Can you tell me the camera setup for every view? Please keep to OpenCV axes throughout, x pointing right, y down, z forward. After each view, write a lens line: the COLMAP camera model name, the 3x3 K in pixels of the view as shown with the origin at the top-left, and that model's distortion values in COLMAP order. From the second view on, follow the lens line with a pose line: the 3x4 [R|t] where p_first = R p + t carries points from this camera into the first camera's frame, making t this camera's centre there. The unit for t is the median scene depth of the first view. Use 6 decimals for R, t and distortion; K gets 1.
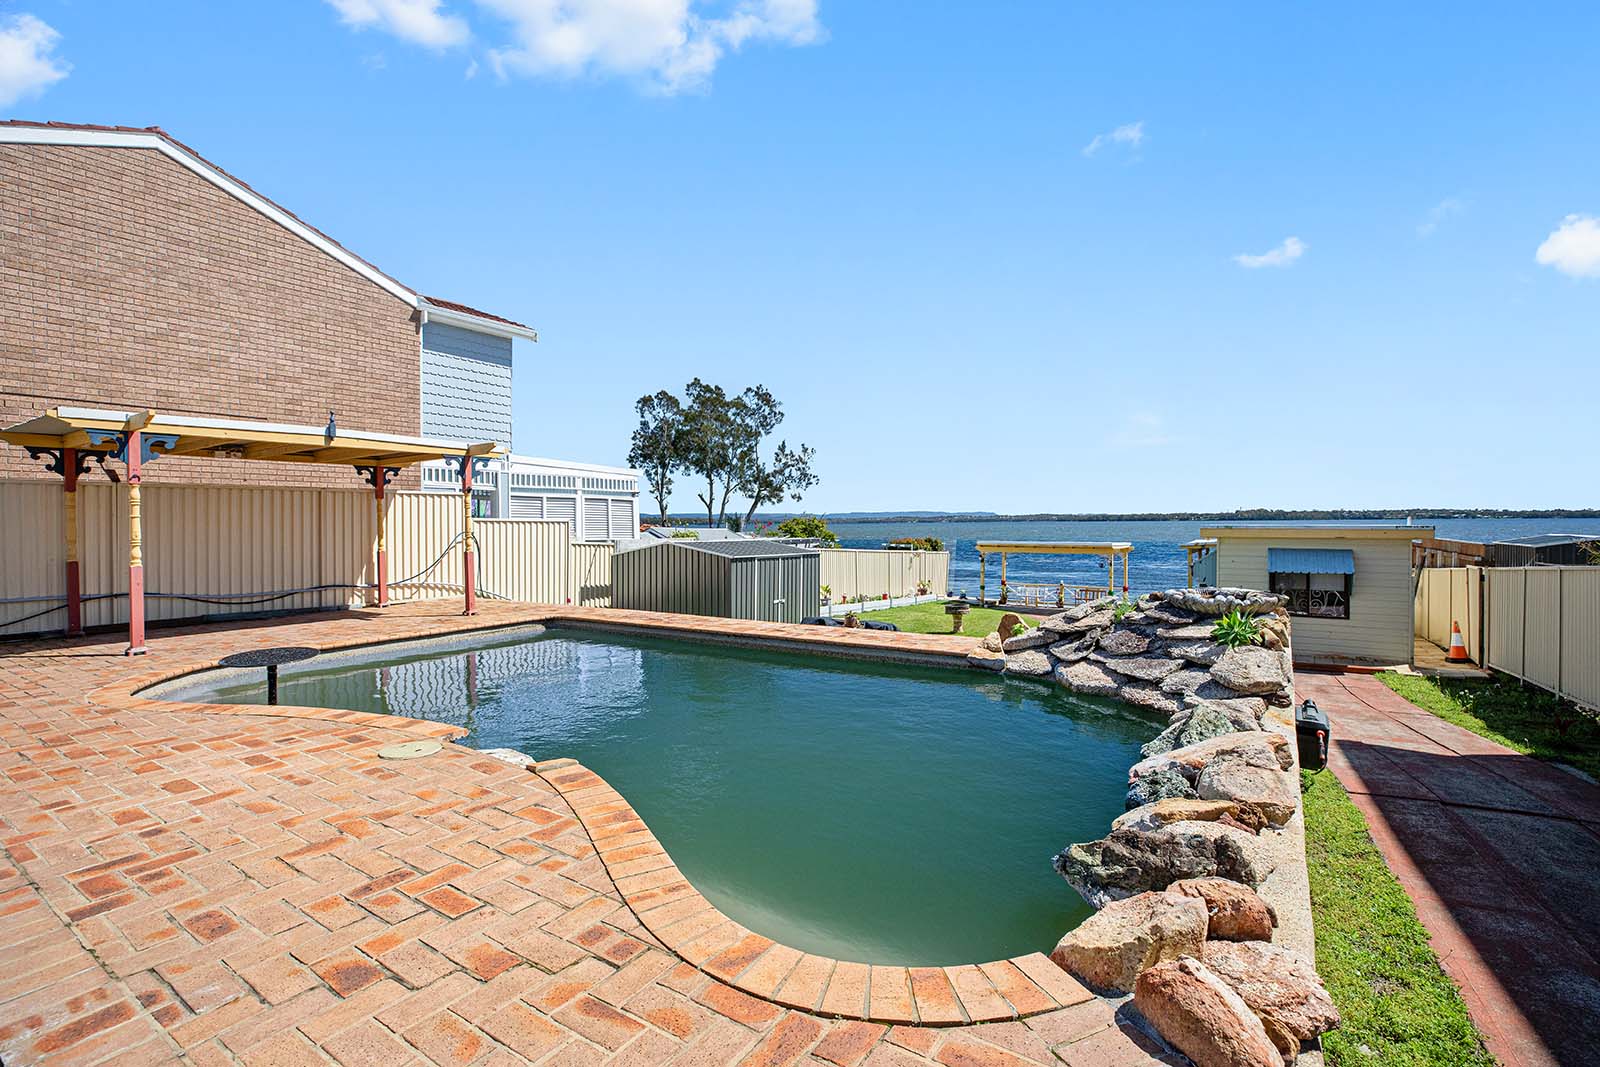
lens RADIAL K [[724.6, 0, 756.0], [0, 724.6, 526.8], [0, 0, 1]] dist [-0.003599, -0.000881]
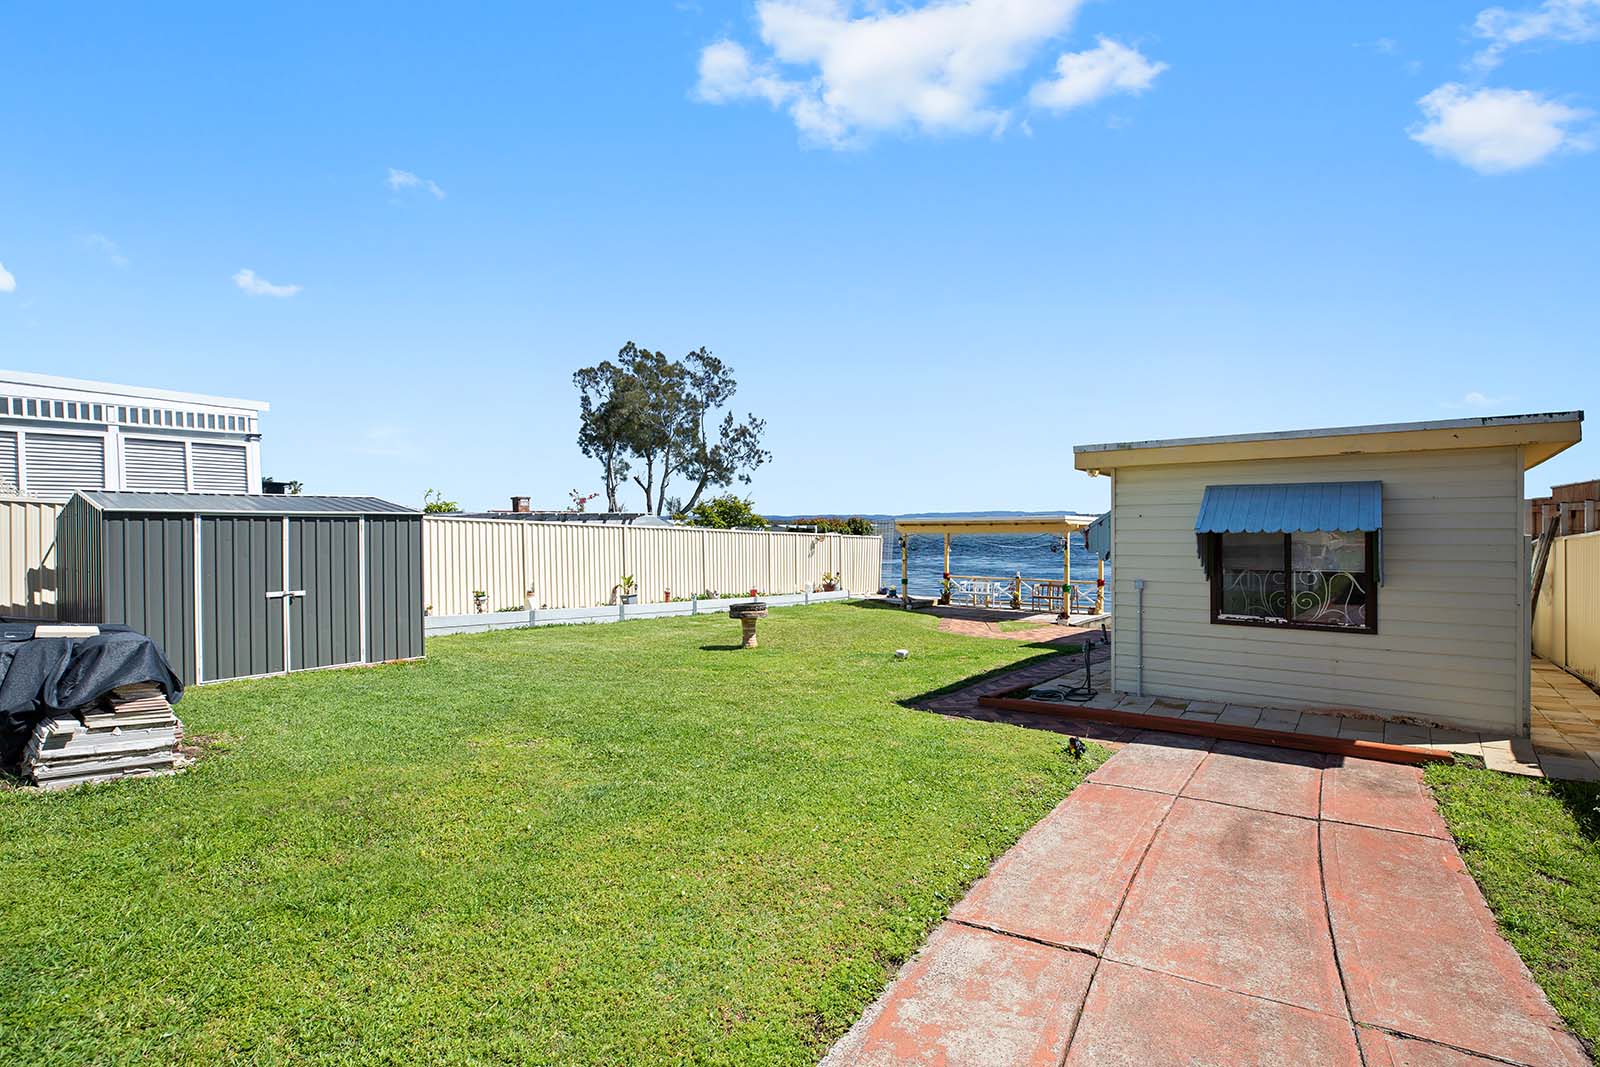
lens RADIAL K [[724.6, 0, 756.0], [0, 724.6, 526.8], [0, 0, 1]] dist [-0.003599, -0.000881]
pose [[0.995286, -0.009542, -0.096509, 0.148948], [0.009384, 0.999954, -0.002094, 0.017854], [0.096525, 0.001179, 0.995330, 0.158328]]
